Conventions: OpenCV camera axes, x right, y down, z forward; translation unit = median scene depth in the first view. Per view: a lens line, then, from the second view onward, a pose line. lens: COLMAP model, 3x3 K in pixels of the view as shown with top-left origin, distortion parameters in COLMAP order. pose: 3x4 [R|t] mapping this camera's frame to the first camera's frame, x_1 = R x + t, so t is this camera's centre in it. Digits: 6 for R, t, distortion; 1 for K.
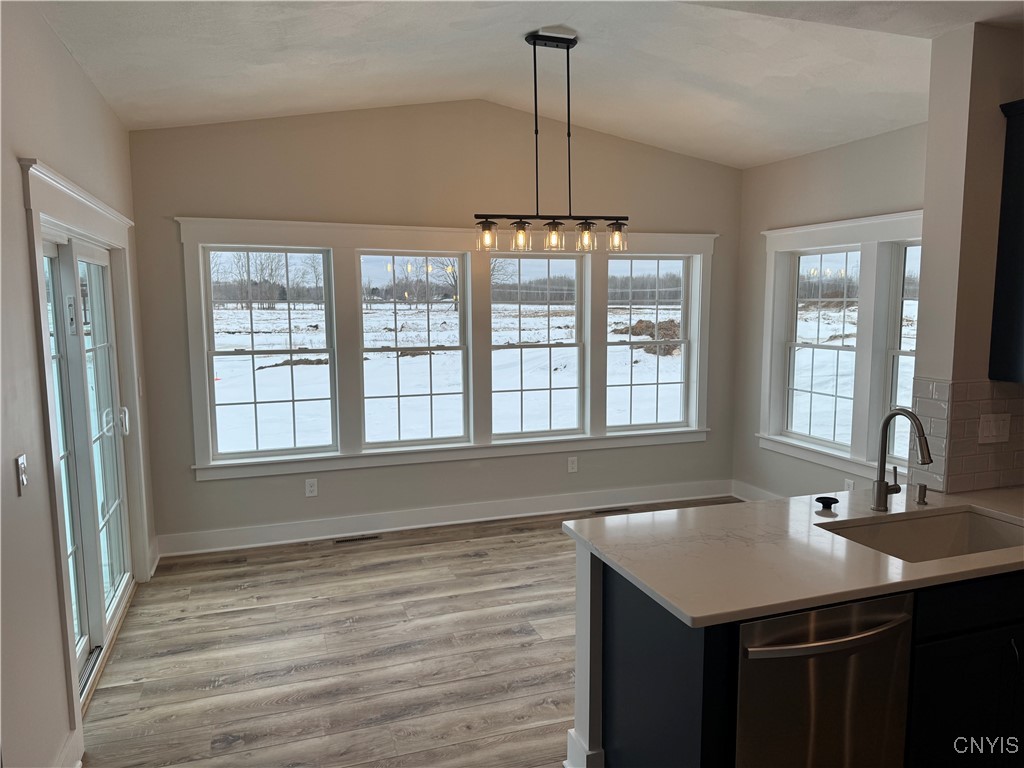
lens RADIAL K [[730.4, 0, 507.7], [0, 730.4, 389.8], [0, 0, 1]] dist [0.096918, -0.109216]
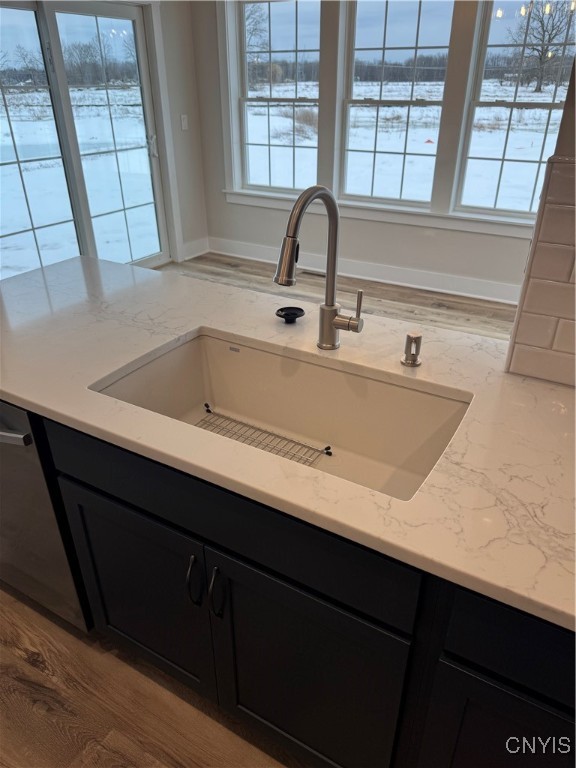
lens RADIAL K [[547.8, 0, 292.6], [0, 547.8, 390.9], [0, 0, 1]] dist [0.096918, -0.109216]
pose [[0.635140, 0.381668, -0.671511, 0.484400], [-0.091484, 0.900438, 0.425255, -0.011489], [0.766960, -0.208664, 0.606821, 0.376624]]
